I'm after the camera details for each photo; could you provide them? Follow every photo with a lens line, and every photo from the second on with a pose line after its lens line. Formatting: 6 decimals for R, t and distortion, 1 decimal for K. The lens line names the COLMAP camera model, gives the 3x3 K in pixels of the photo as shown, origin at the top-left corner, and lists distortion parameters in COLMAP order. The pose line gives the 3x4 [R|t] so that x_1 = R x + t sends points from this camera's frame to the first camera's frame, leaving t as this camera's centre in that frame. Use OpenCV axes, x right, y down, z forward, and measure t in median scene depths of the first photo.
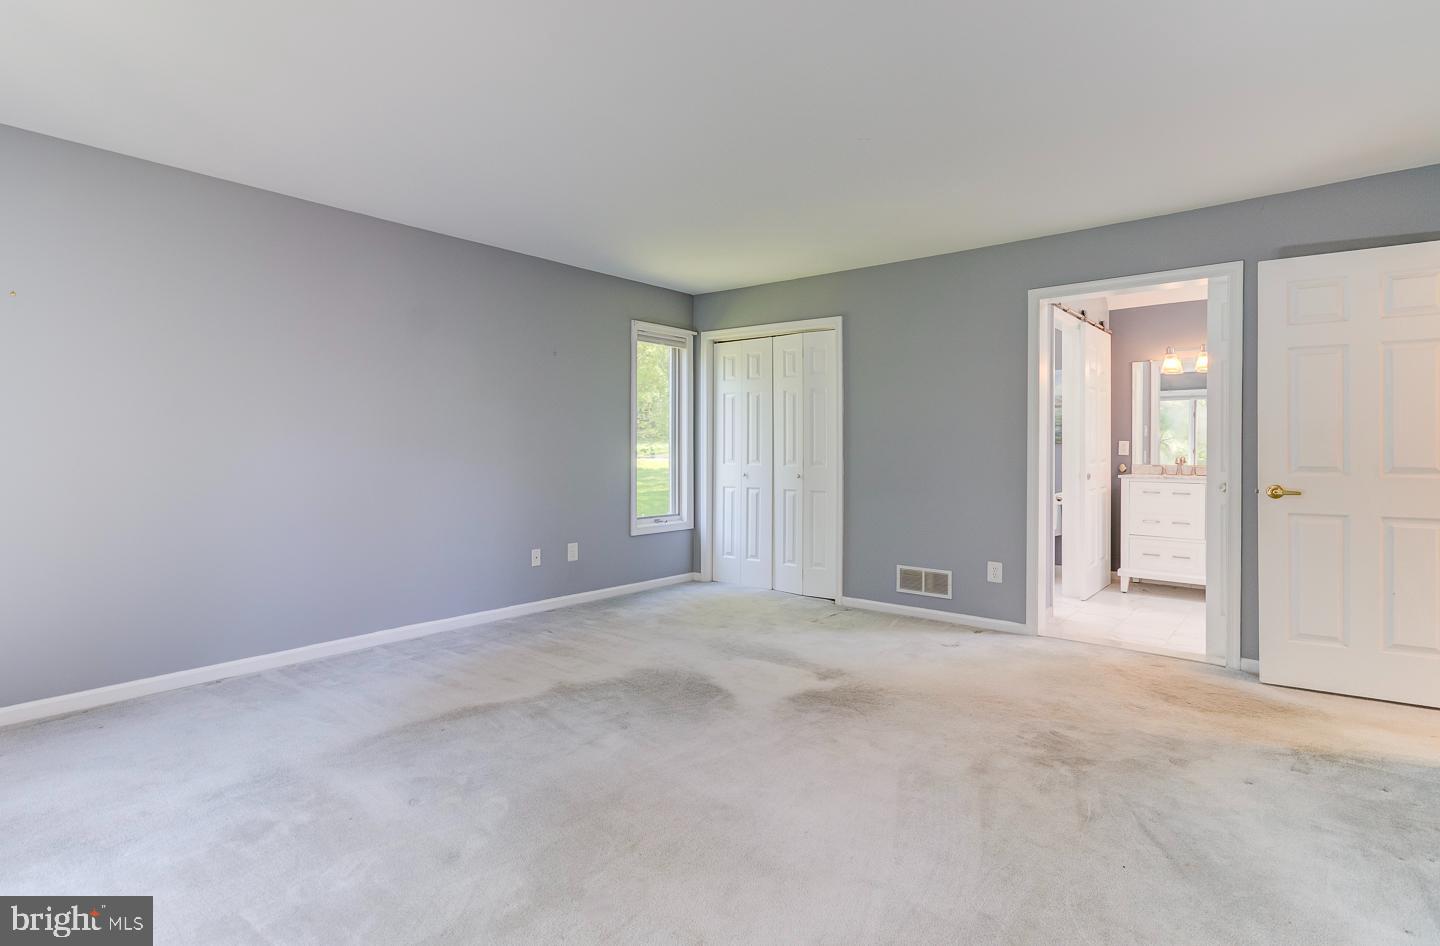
lens RADIAL K [[722.6, 0, 718.3], [0, 722.6, 449.2], [0, 0, 1]] dist [0.000001, 0.000370]
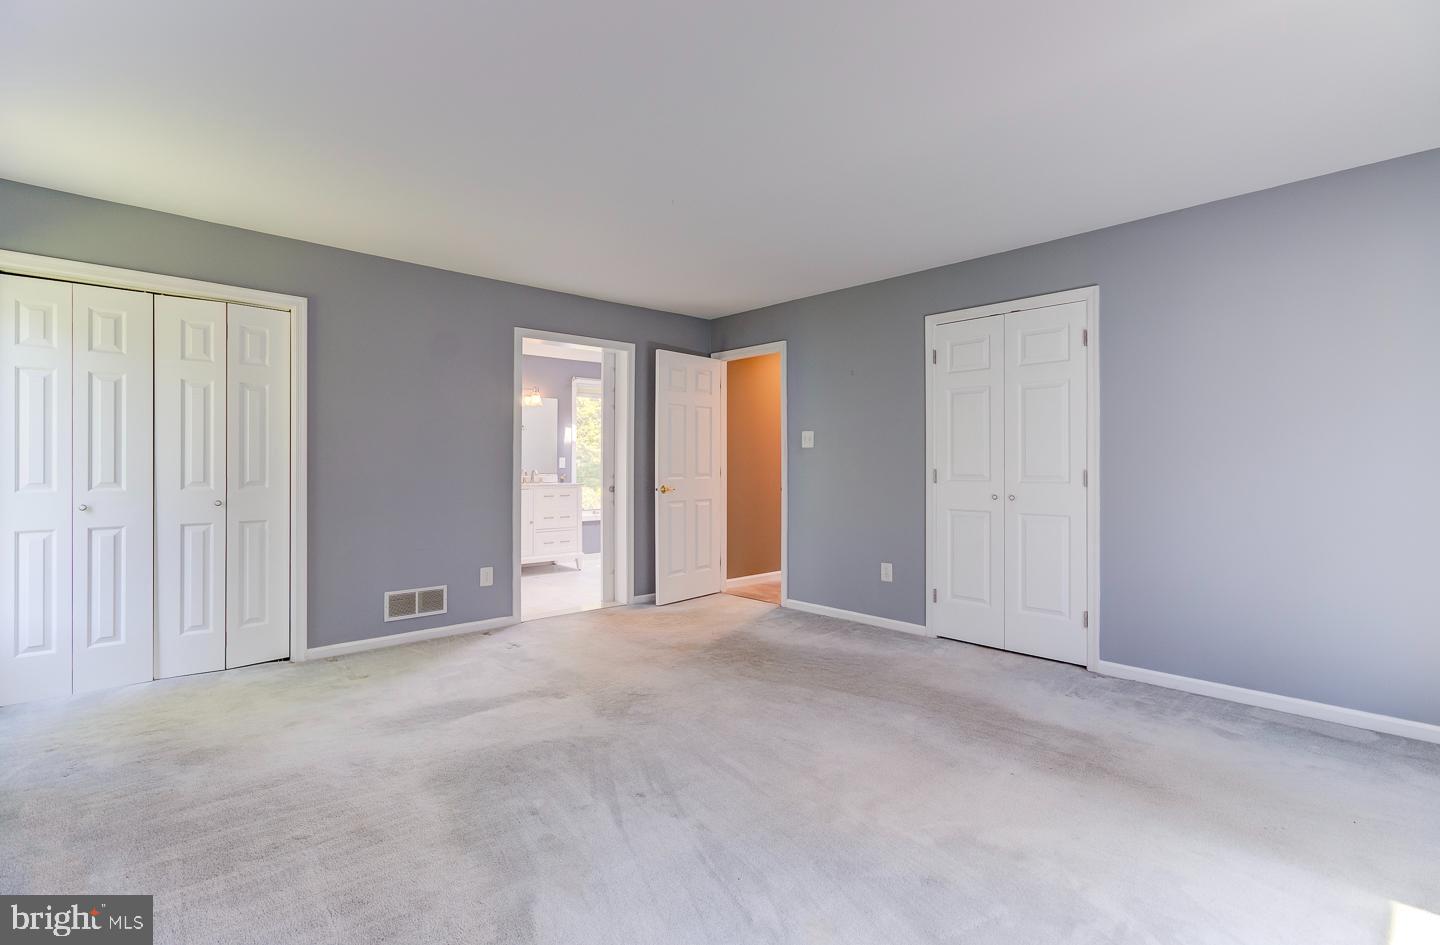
lens RADIAL K [[688.1, 0, 728.3], [0, 688.1, 462.7], [0, 0, 1]] dist [0.000545, 0.000216]
pose [[0.133132, -0.006958, 0.991074, -0.545168], [-0.002430, 0.999970, 0.007347, -0.009789], [-0.991095, -0.003387, 0.133111, 0.455839]]
